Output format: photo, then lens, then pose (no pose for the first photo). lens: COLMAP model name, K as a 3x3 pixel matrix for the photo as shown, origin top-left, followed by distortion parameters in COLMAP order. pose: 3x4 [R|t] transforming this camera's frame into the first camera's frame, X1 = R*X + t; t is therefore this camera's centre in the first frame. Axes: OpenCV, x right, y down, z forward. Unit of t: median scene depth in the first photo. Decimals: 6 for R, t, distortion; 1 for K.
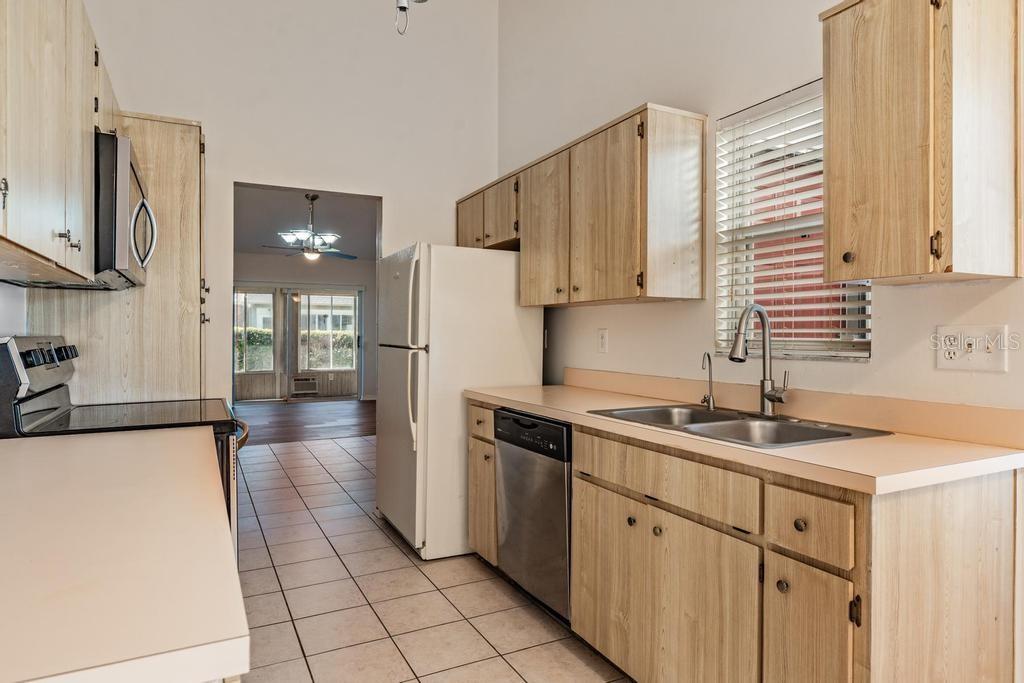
lens RADIAL K [[606.6, 0, 509.4], [0, 606.6, 332.6], [0, 0, 1]] dist [0.001902, -0.000042]
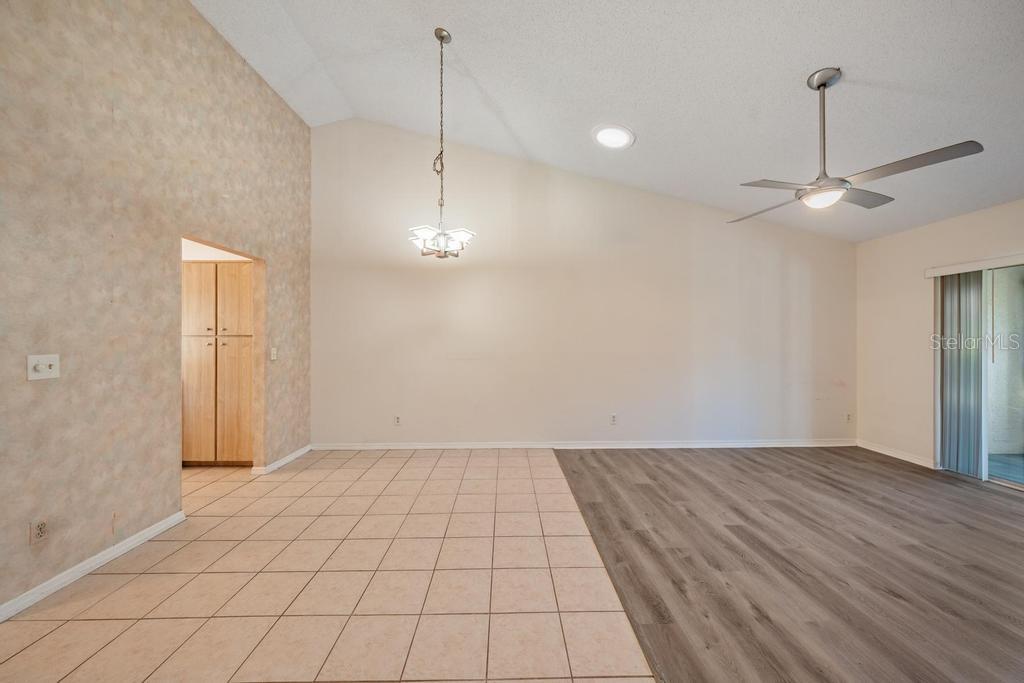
lens RADIAL K [[355.0, 0, 509.4], [0, 355.0, 338.8], [0, 0, 1]] dist [-0.004763, 0.000303]
pose [[-0.449727, -0.004409, -0.893155, 0.126425], [-0.000748, 0.999989, -0.004559, -0.038758], [0.893166, -0.001382, -0.449726, 2.867841]]
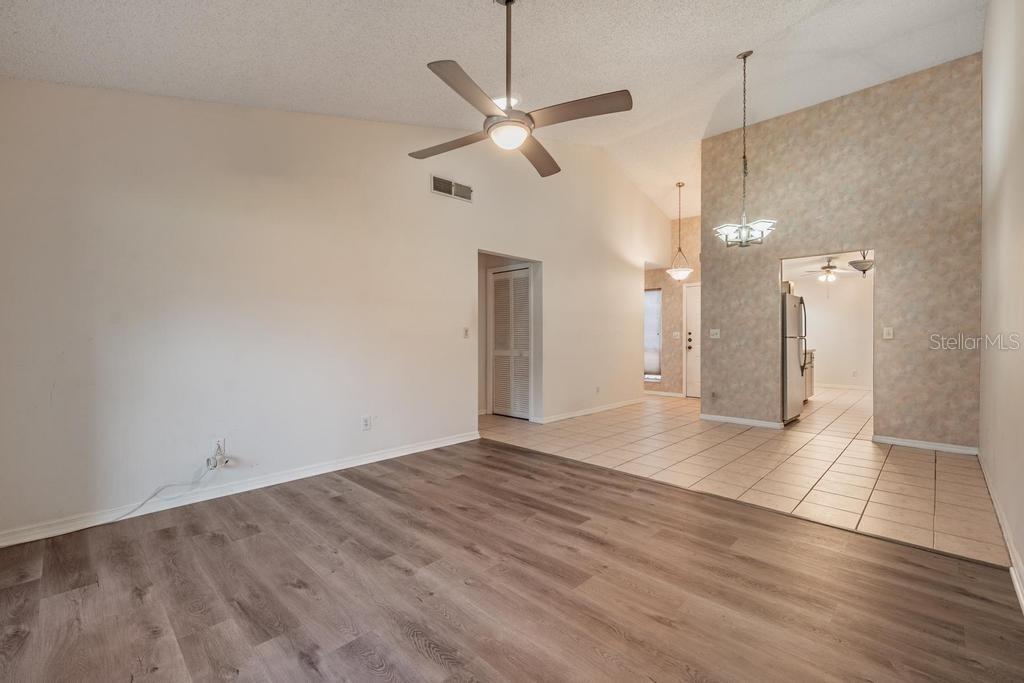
lens RADIAL K [[437.6, 0, 508.8], [0, 437.6, 340.3], [0, 0, 1]] dist [-0.000962, -0.000125]
pose [[-0.311068, -0.010431, 0.950331, -1.927969], [0.001157, 0.999935, 0.011354, 0.020839], [-0.950387, 0.004631, -0.311035, 3.468617]]
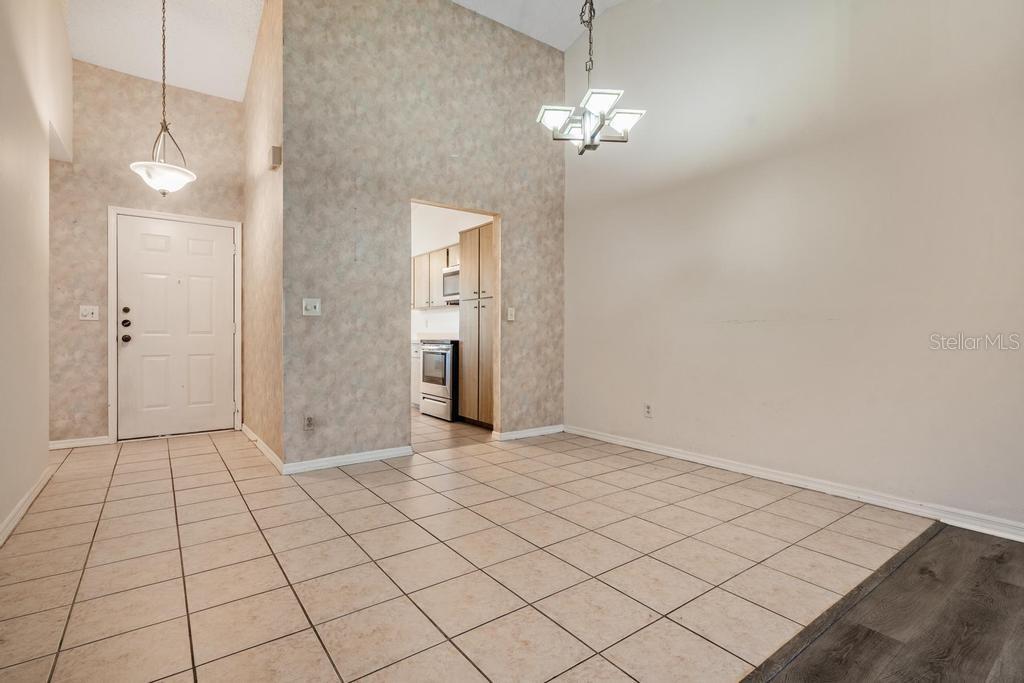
lens RADIAL K [[477.3, 0, 508.5], [0, 477.3, 335.7], [0, 0, 1]] dist [0.002772, 0.000121]
pose [[-0.987712, -0.004683, -0.156216, -0.418215], [-0.005211, 0.999982, 0.002967, 0.087521], [0.156199, 0.003745, -0.987718, 3.132654]]
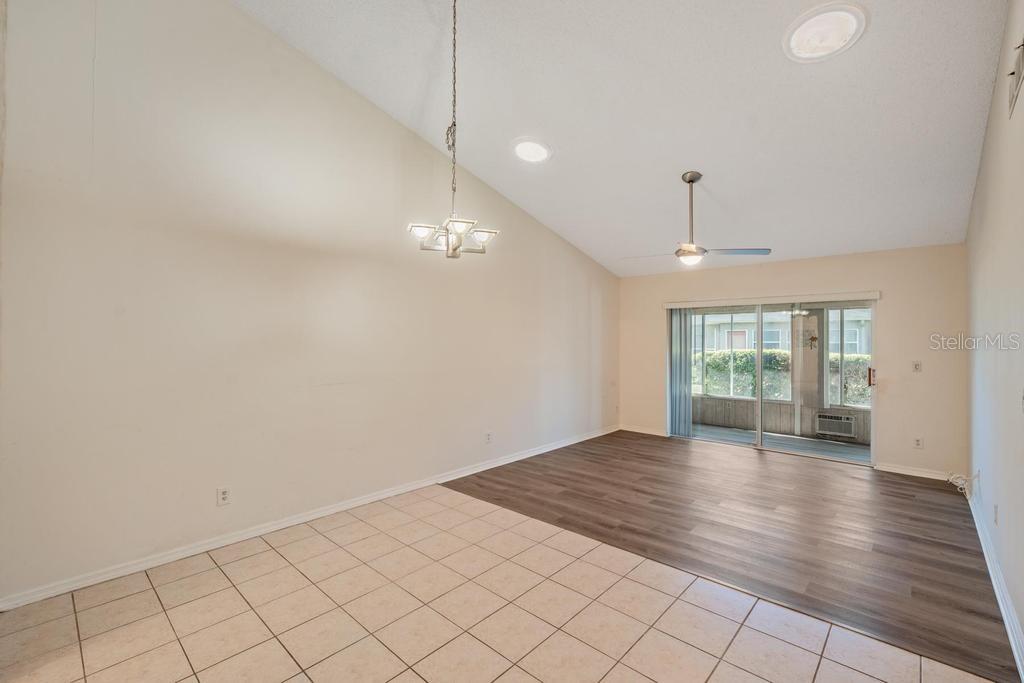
lens RADIAL K [[444.1, 0, 510.0], [0, 444.1, 335.6], [0, 0, 1]] dist [0.000679, 0.000047]
pose [[0.338997, -0.009727, -0.940737, 0.286775], [-0.004931, 0.999914, -0.012116, -0.092154], [0.940775, 0.008746, 0.338920, 1.984173]]
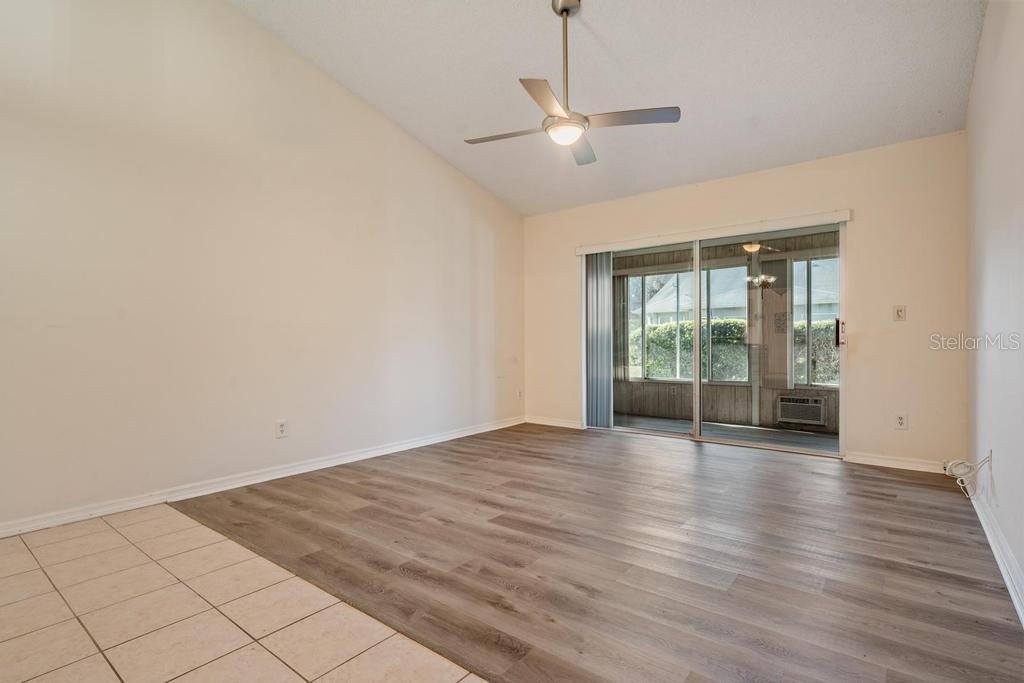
lens RADIAL K [[495.0, 0, 511.2], [0, 495.0, 343.6], [0, 0, 1]] dist [0.002087, -0.000020]
pose [[0.408929, -0.001155, -0.912565, -0.022906], [0.005687, 0.999983, 0.001282, 0.087953], [0.912548, -0.005714, 0.408929, 2.577773]]
